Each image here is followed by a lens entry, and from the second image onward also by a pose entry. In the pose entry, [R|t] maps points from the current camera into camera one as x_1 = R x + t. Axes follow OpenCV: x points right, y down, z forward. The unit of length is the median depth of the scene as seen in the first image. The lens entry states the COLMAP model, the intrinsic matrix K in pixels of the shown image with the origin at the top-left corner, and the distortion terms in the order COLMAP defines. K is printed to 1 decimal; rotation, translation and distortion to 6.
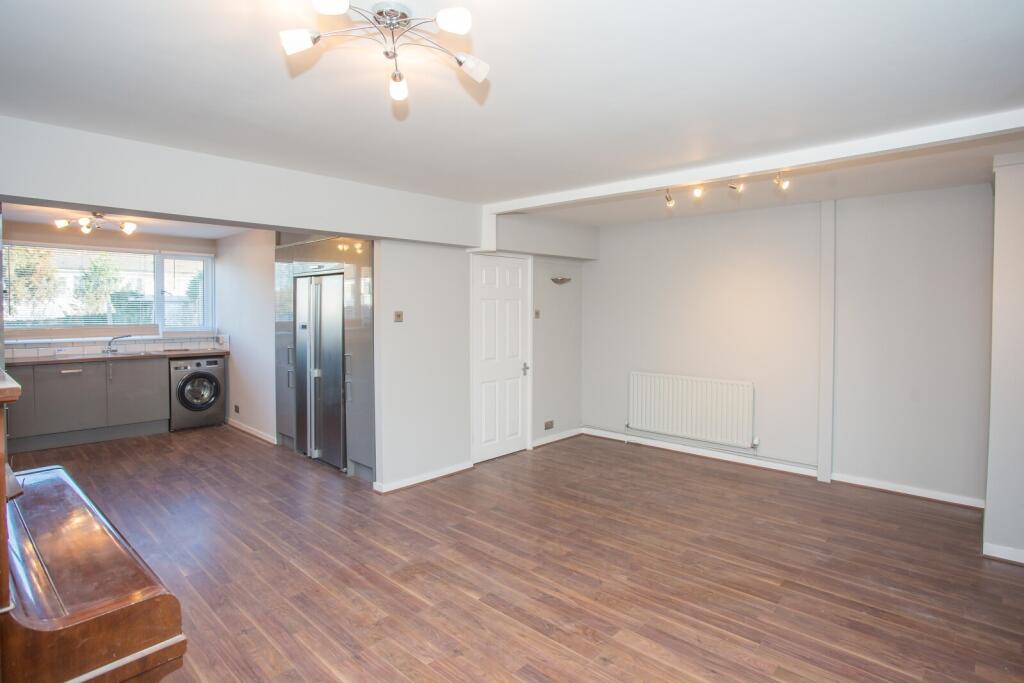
lens RADIAL K [[507.9, 0, 515.9], [0, 507.9, 328.9], [0, 0, 1]] dist [-0.038389, 0.003511]
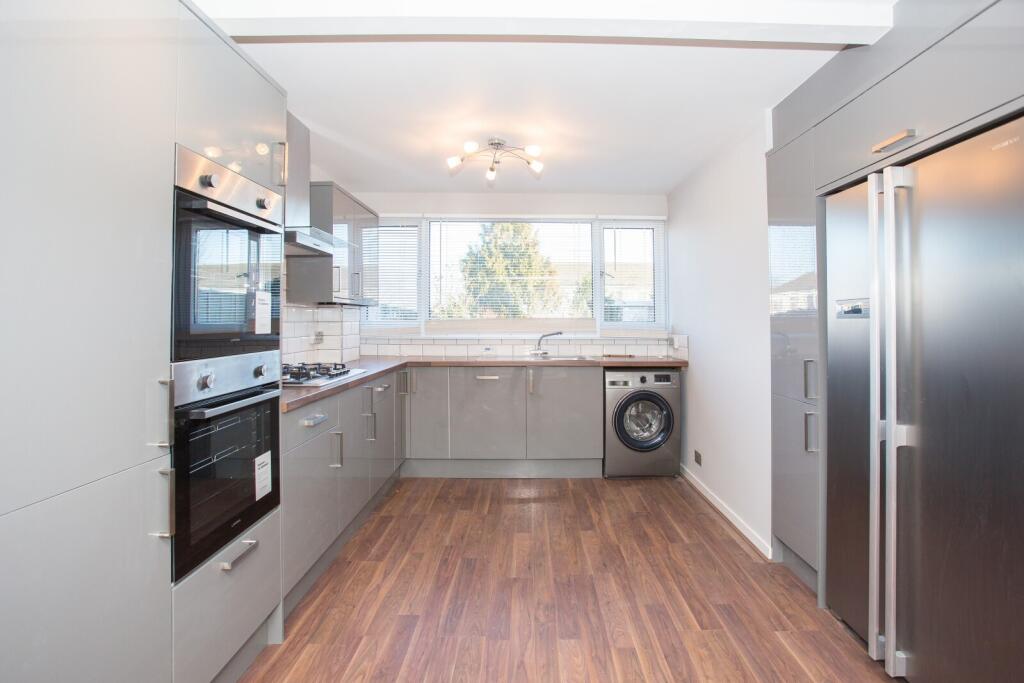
lens RADIAL K [[507.9, 0, 527.5], [0, 507.9, 317.3], [0, 0, 1]] dist [-0.038389, 0.003511]
pose [[0.670113, -0.010962, -0.742178, -0.479817], [-0.022234, 0.999146, -0.034833, 0.033281], [0.741926, 0.039844, 0.669297, 0.864429]]
